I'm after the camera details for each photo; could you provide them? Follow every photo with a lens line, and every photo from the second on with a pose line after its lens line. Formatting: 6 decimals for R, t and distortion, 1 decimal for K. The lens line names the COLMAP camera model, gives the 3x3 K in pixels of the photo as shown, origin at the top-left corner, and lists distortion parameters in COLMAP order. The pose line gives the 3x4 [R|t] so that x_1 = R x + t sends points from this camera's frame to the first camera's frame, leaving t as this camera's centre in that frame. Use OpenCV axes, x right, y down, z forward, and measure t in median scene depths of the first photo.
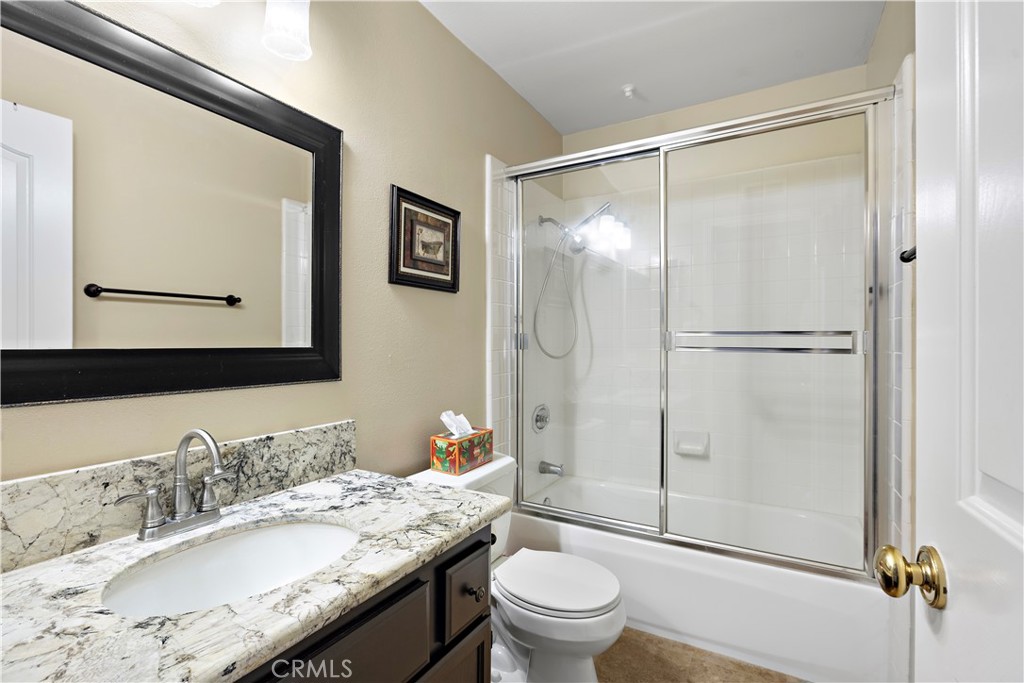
lens RADIAL K [[475.0, 0, 510.7], [0, 475.0, 336.6], [0, 0, 1]] dist [-0.001249, -0.000238]
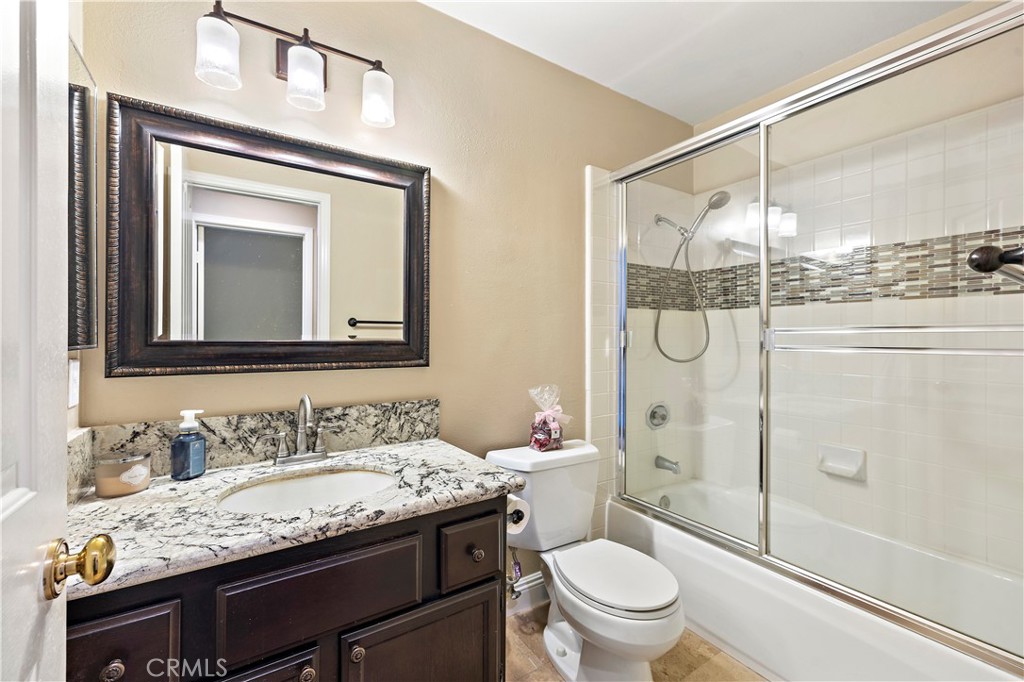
lens RADIAL K [[431.6, 0, 507.4], [0, 431.6, 336.0], [0, 0, 1]] dist [0.000933, 0.000617]
pose [[0.888502, 0.005277, -0.458843, 0.248500], [-0.006131, 0.999981, -0.000371, 0.006782], [0.458833, 0.003142, 0.888517, 0.054406]]
